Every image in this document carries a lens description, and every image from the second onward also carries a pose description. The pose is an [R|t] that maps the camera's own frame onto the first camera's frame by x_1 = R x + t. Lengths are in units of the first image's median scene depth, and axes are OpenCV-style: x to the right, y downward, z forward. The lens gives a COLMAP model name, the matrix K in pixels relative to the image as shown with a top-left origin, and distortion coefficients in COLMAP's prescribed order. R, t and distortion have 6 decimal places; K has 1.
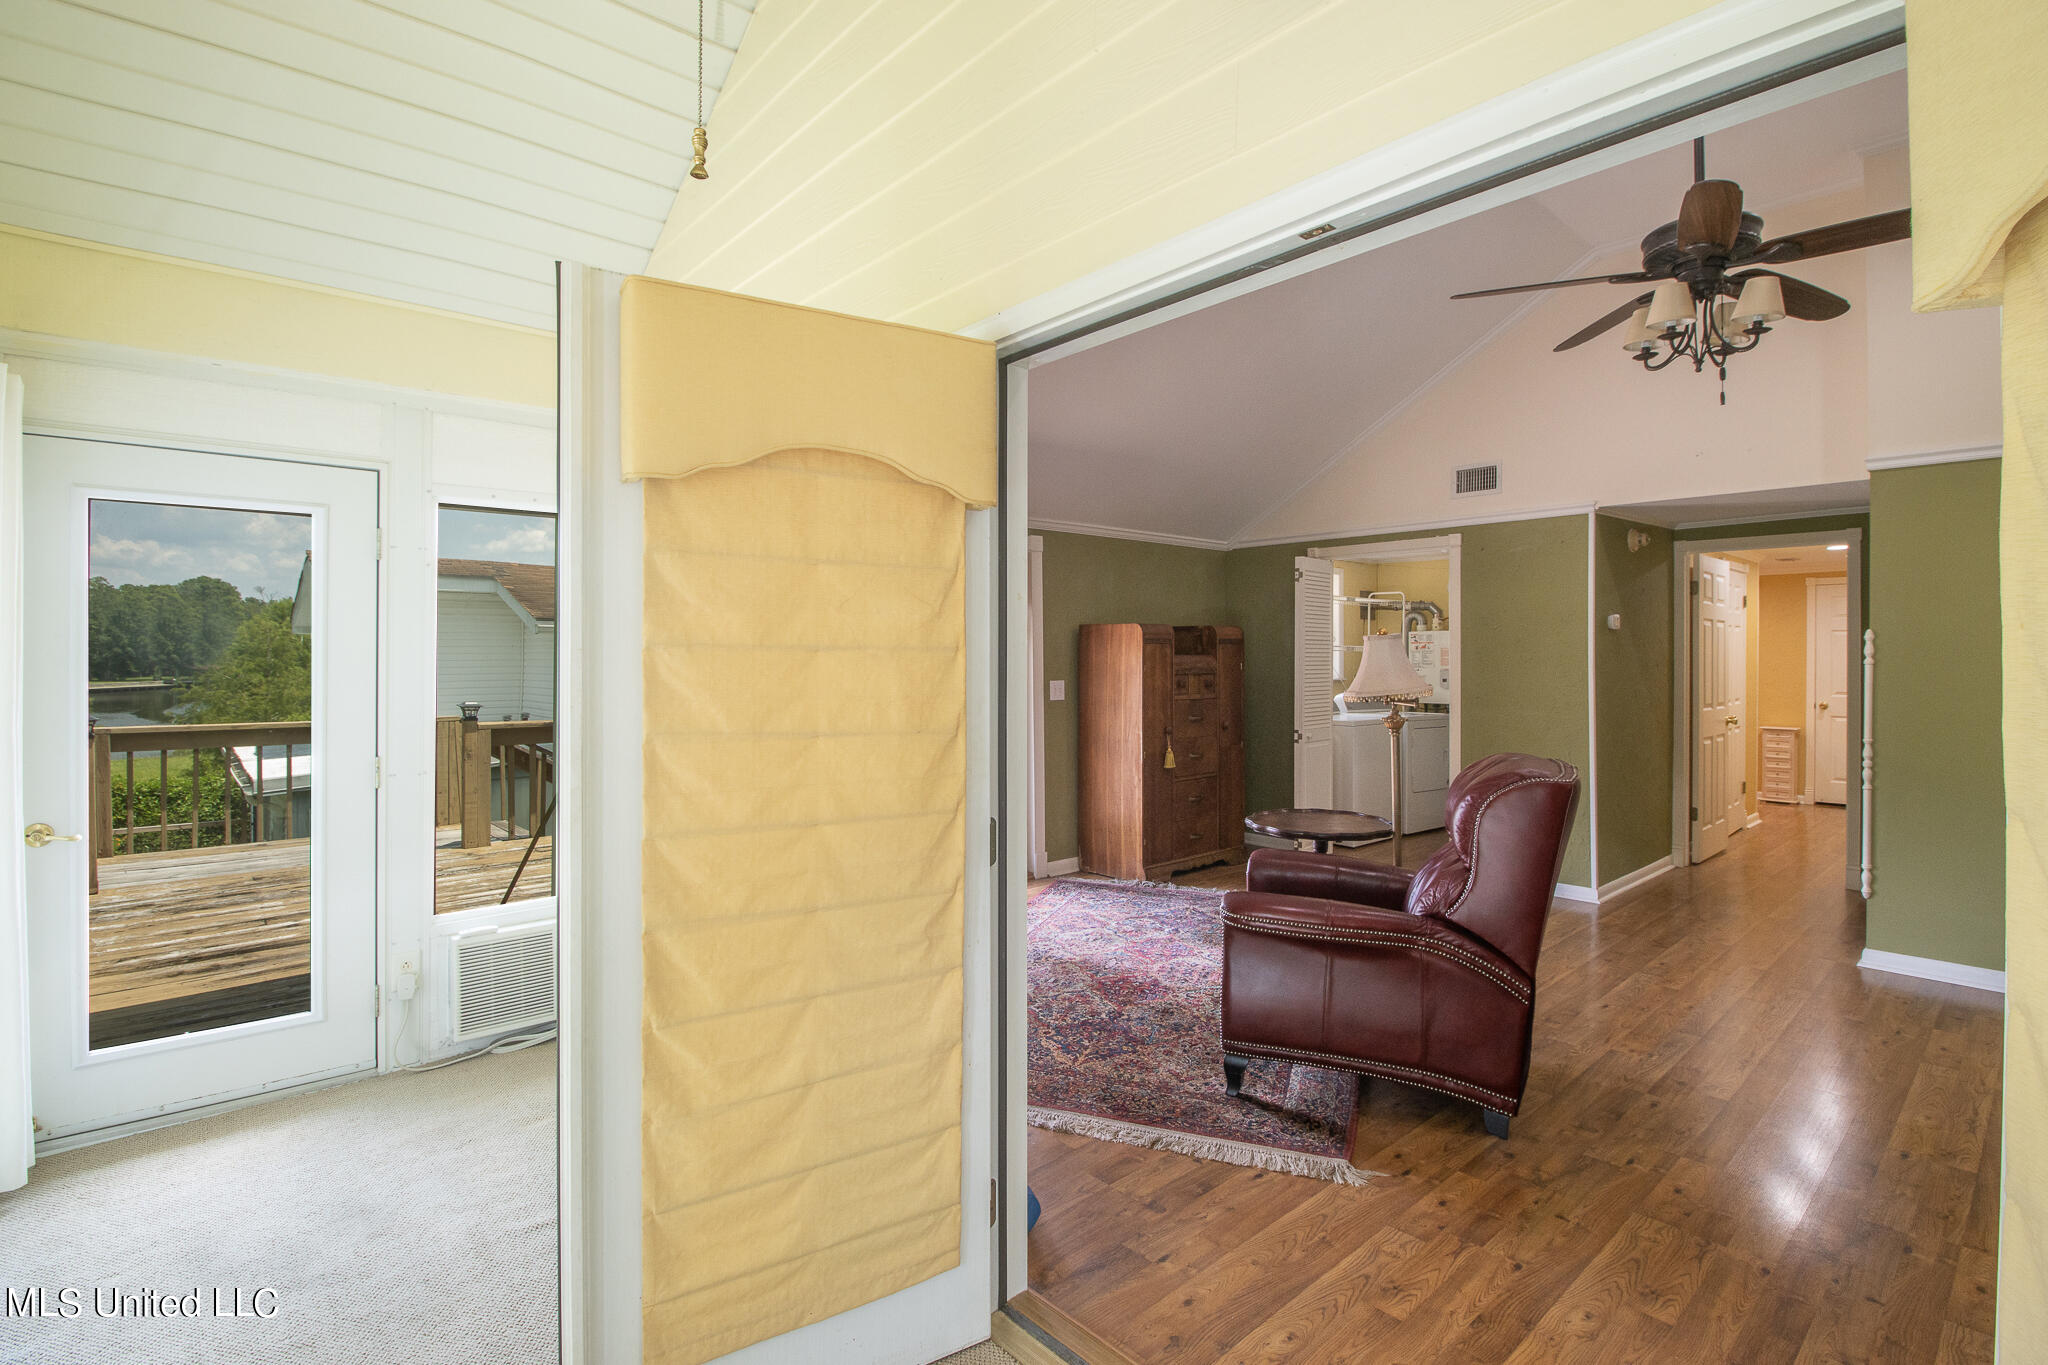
lens RADIAL K [[971.8, 0, 1018.7], [0, 971.8, 654.3], [0, 0, 1]] dist [0.004088, -0.014374]
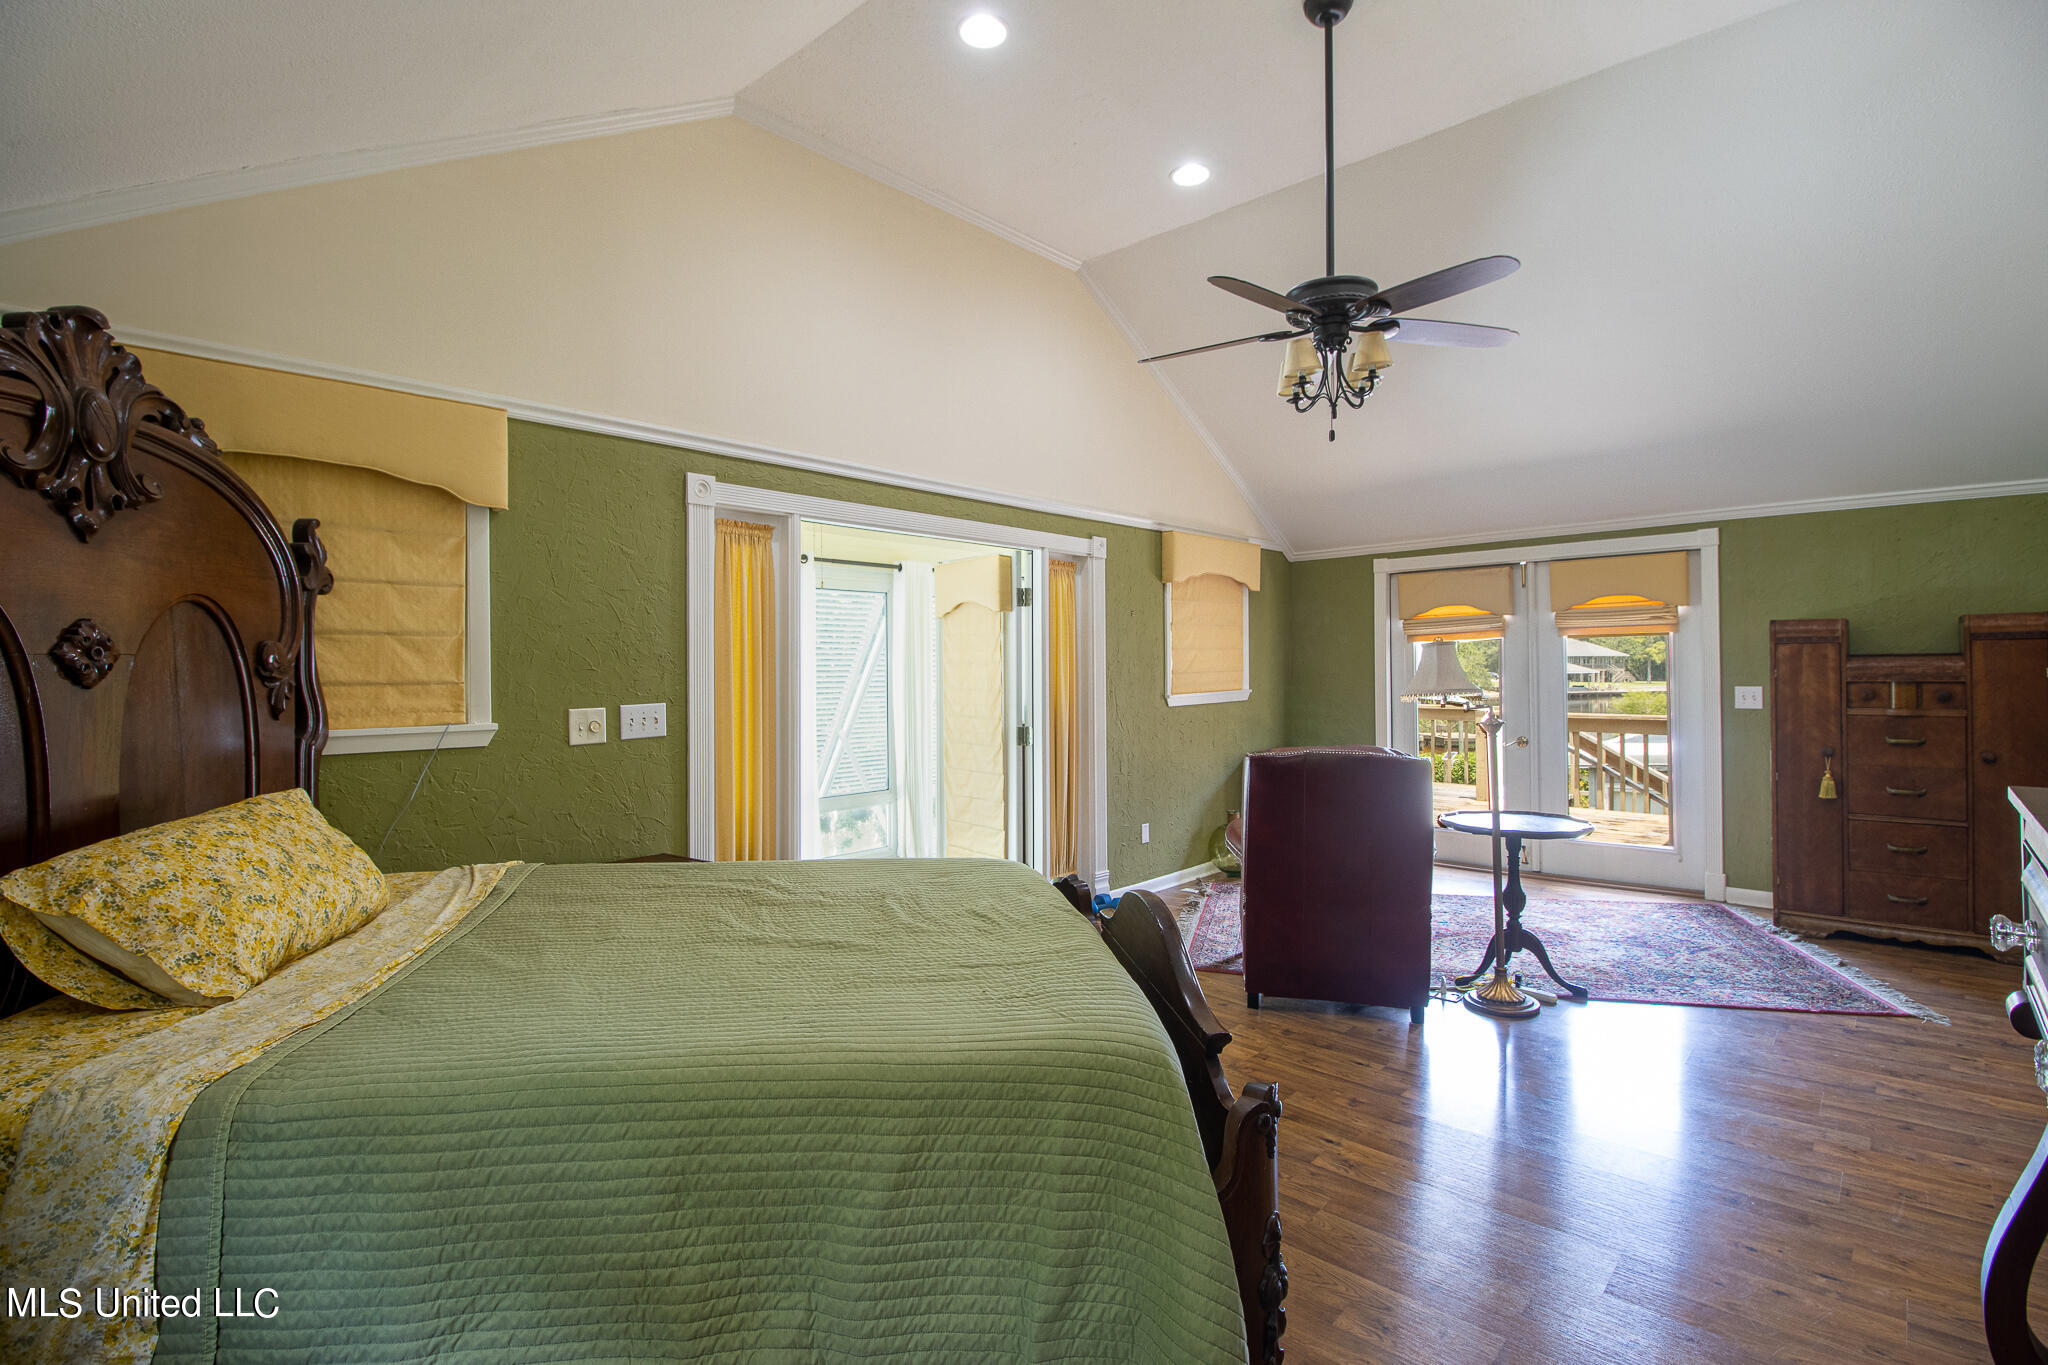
lens RADIAL K [[971.8, 0, 1018.7], [0, 971.8, 654.3], [0, 0, 1]] dist [0.004088, -0.014374]
pose [[0.093279, -0.010576, -0.995584, 0.869142], [0.010119, 0.999902, -0.009673, -0.000972], [0.995589, -0.009172, 0.093376, 0.251989]]
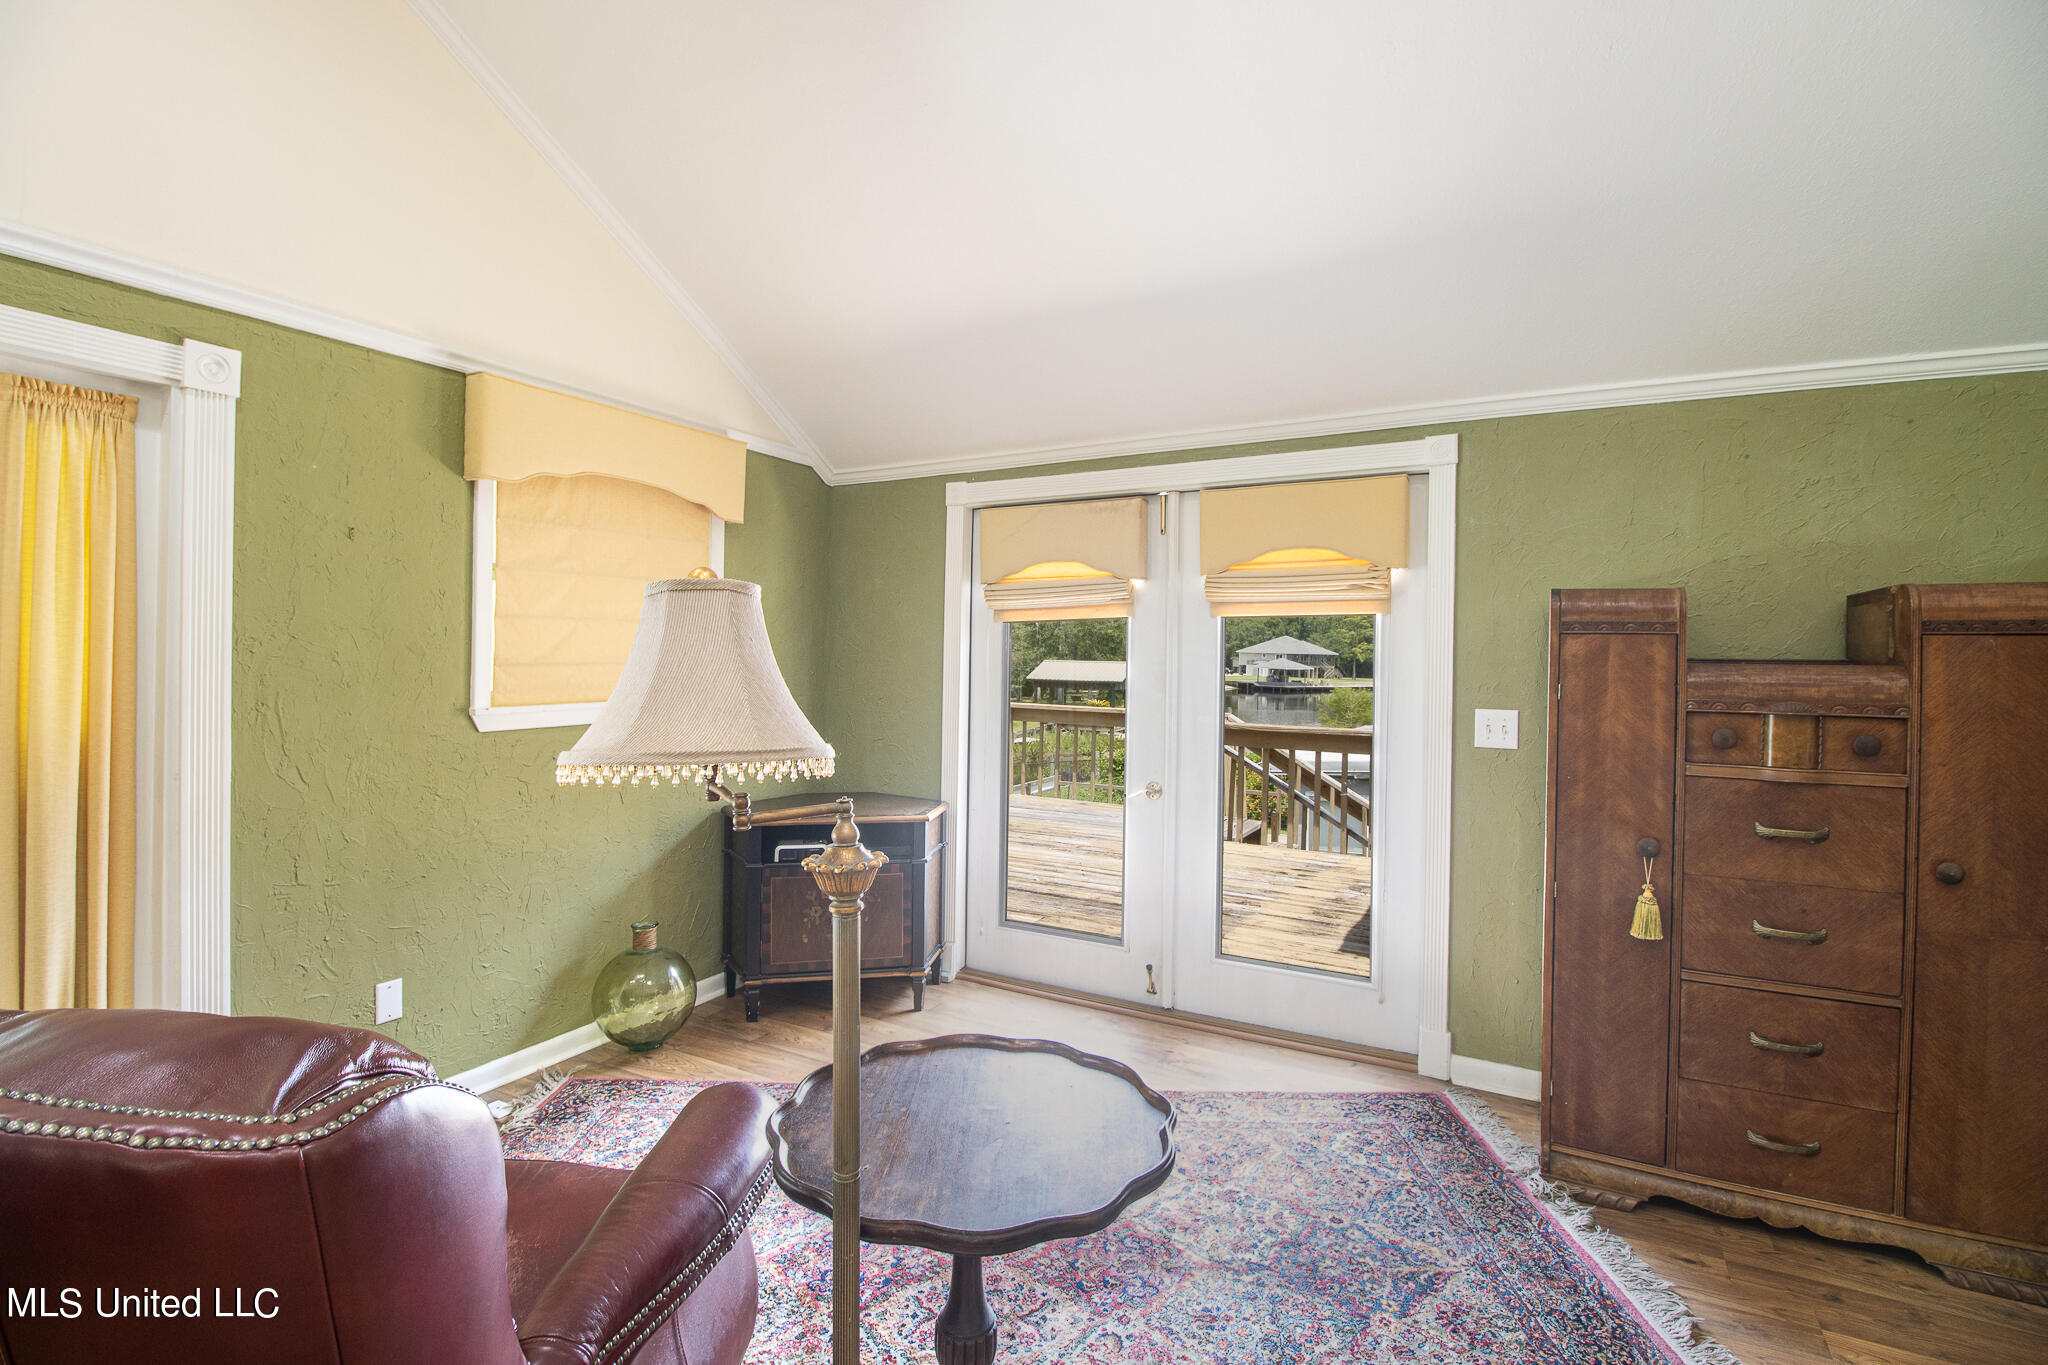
lens RADIAL K [[971.8, 0, 1018.7], [0, 971.8, 654.3], [0, 0, 1]] dist [0.004088, -0.014374]
pose [[0.330091, 0.007201, -0.943922, 0.442734], [-0.014308, 0.999894, 0.002625, -0.000162], [0.943841, 0.012639, 0.330159, 0.596342]]
